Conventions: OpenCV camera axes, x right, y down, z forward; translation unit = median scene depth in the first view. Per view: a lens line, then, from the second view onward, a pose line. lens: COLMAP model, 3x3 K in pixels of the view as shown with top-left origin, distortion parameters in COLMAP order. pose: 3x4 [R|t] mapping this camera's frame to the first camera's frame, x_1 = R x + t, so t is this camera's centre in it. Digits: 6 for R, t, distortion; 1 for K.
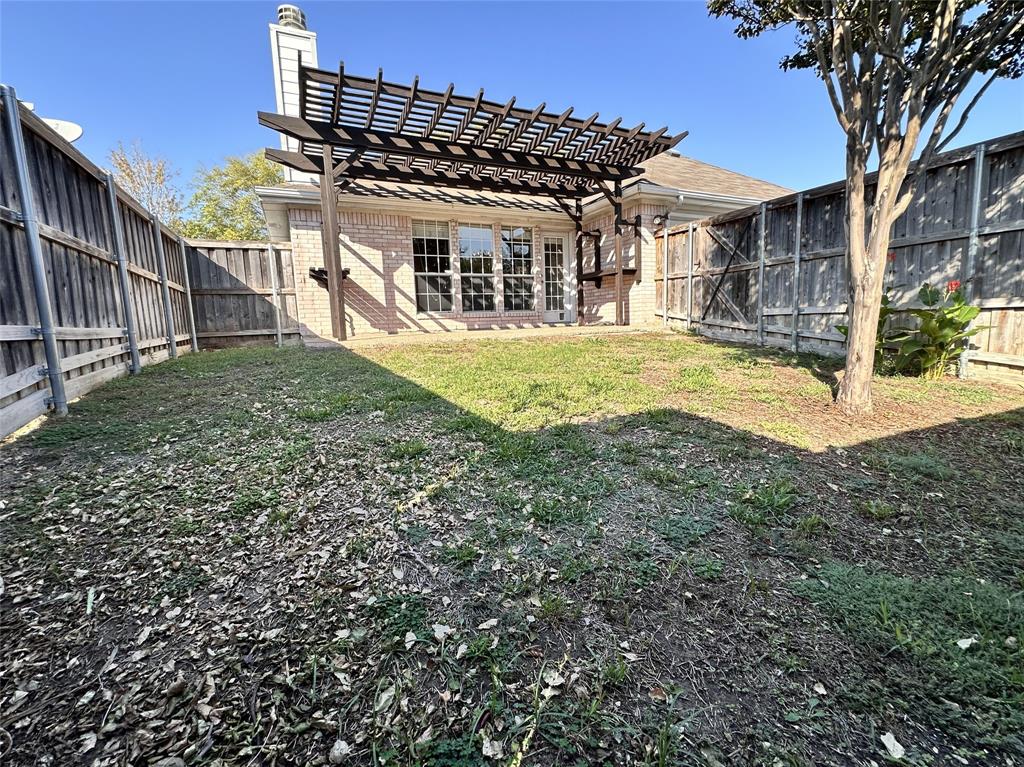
lens RADIAL K [[431.8, 0, 512.2], [0, 431.8, 383.9], [0, 0, 1]] dist [-0.001266, -0.000009]
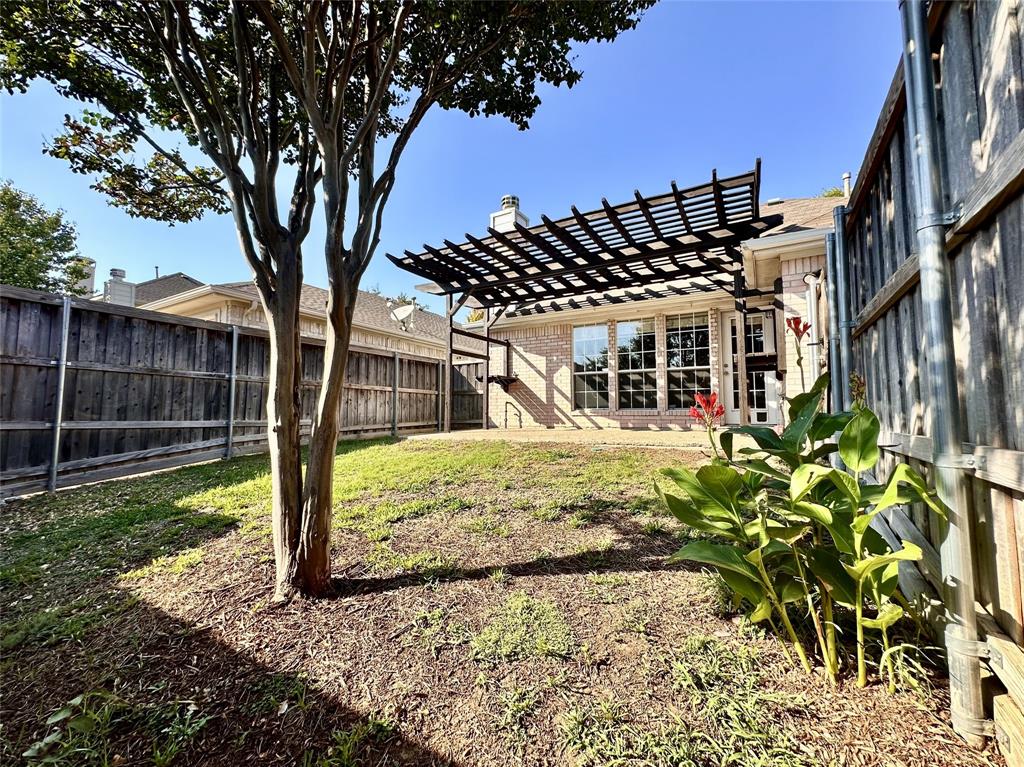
lens RADIAL K [[431.8, 0, 512.2], [0, 431.8, 383.9], [0, 0, 1]] dist [-0.001266, -0.000009]
pose [[0.575769, -0.026860, -0.817171, 0.552356], [-0.136060, 0.982377, -0.128156, -0.069652], [0.806212, 0.184973, 0.561967, 0.267715]]
